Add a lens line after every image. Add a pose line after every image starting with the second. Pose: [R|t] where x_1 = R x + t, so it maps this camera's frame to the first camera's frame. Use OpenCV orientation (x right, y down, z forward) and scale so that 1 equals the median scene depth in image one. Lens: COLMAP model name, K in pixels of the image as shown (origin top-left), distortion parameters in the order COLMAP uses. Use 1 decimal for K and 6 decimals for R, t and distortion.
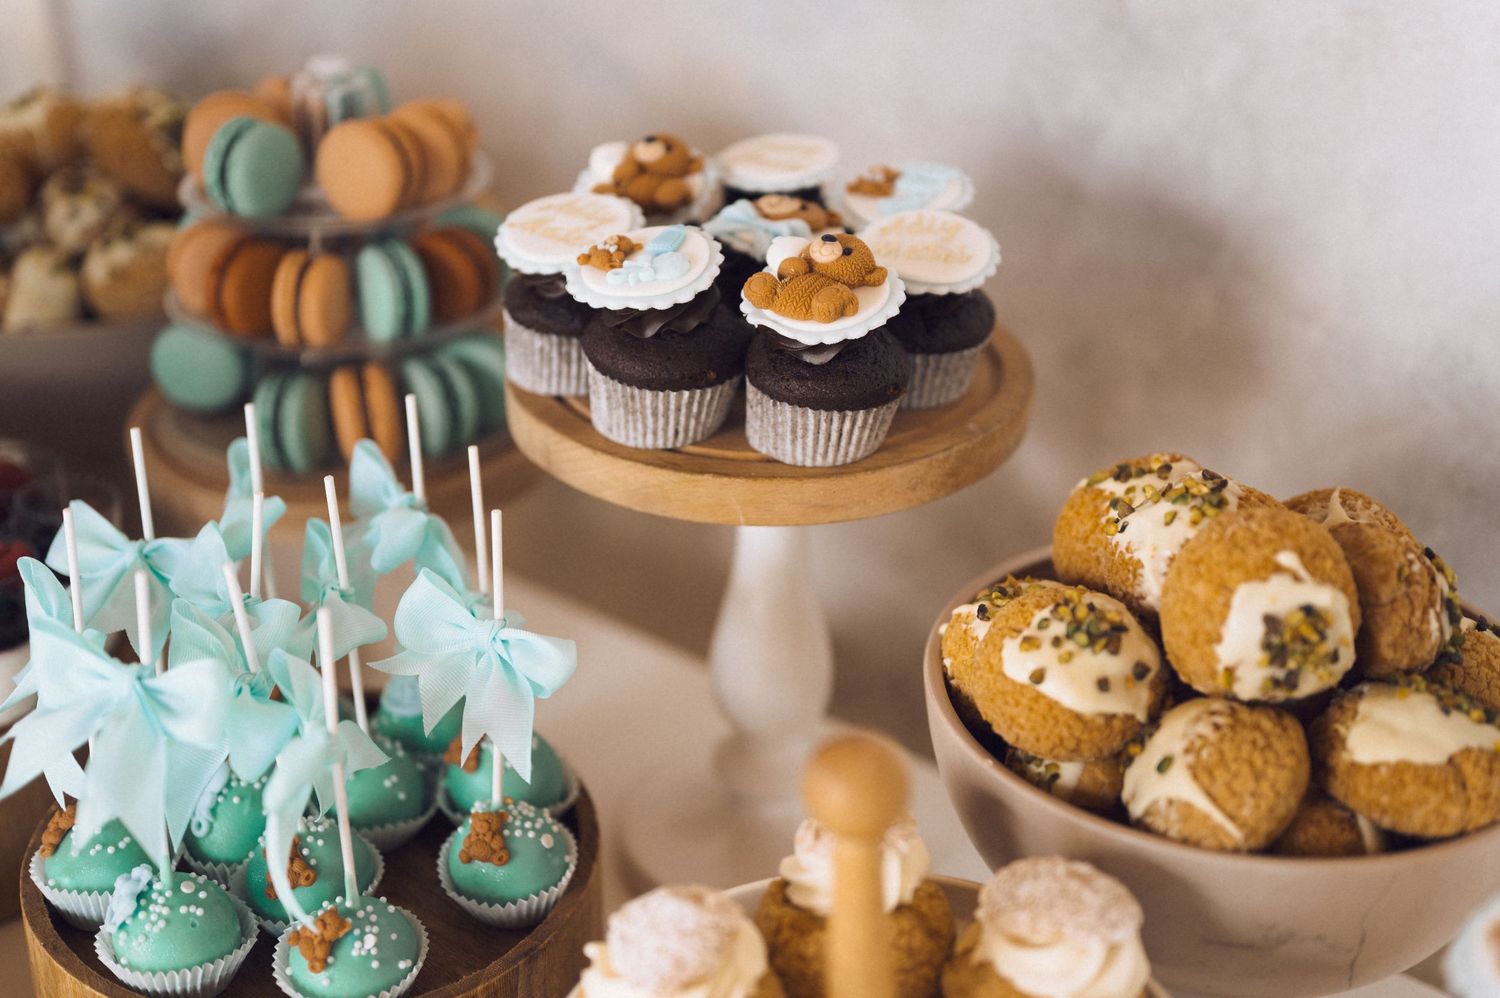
lens RADIAL K [[2157.5, 0, 751.3], [0, 2157.5, 498.9], [0, 0, 1]] dist [-0.001607, 0.000000]
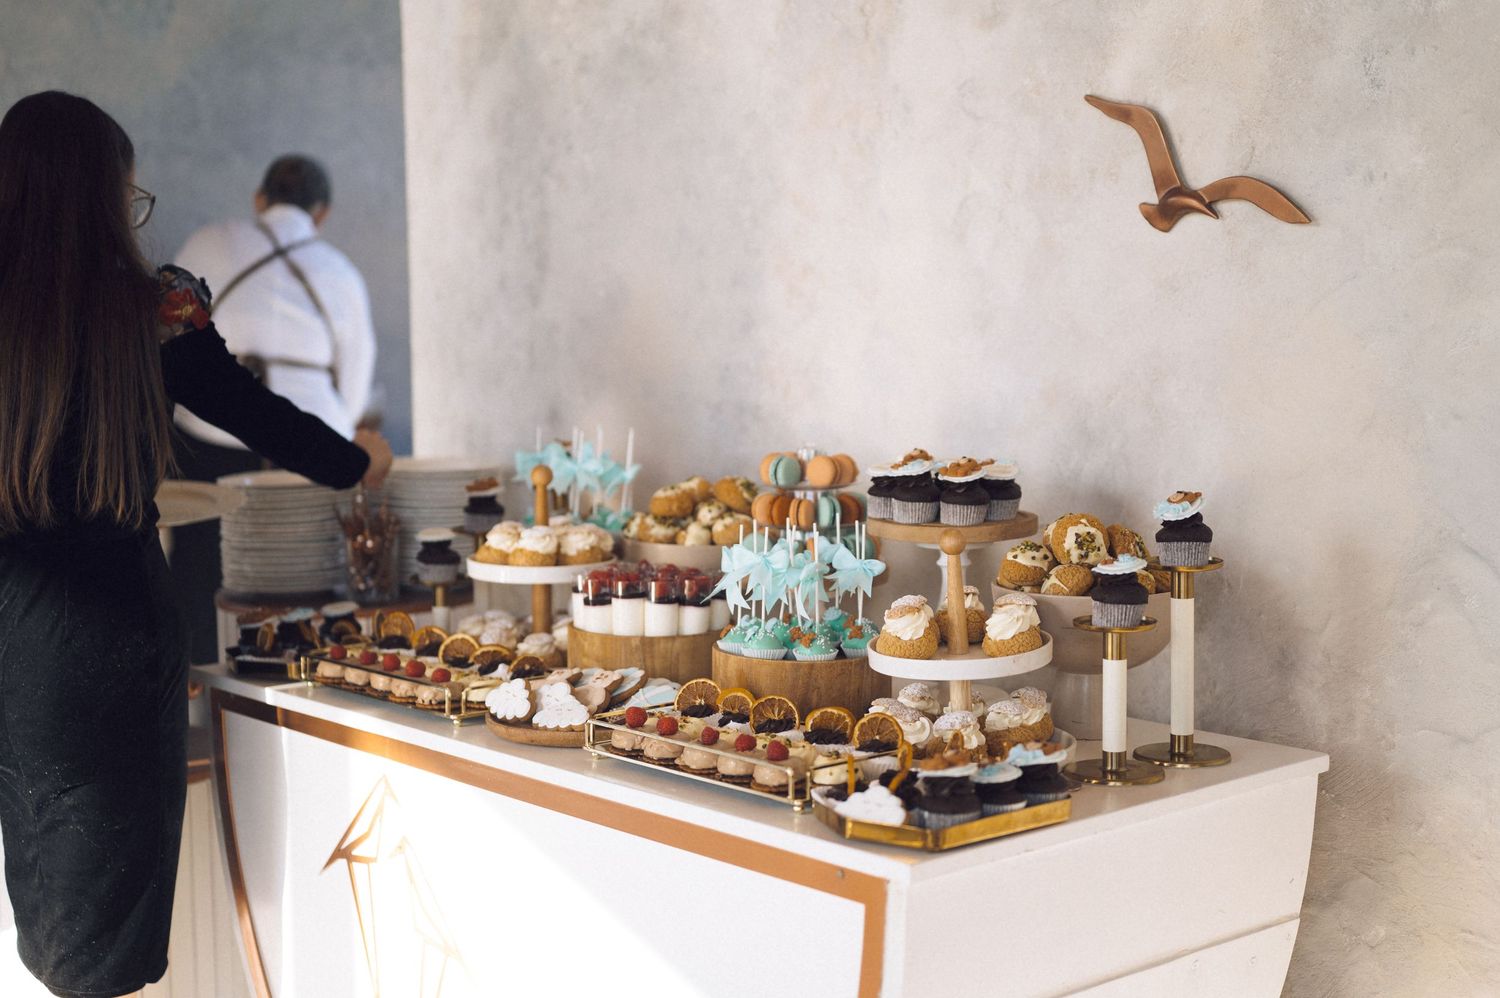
lens RADIAL K [[2157.5, 0, 749.7], [0, 2157.5, 499.4], [0, 0, 1]] dist [-0.001607, 0.000000]
pose [[0.987186, 0.000841, -0.159569, 0.264460], [-0.057658, 0.934304, -0.351783, 1.250008], [0.148790, 0.356476, 0.922381, -2.334817]]
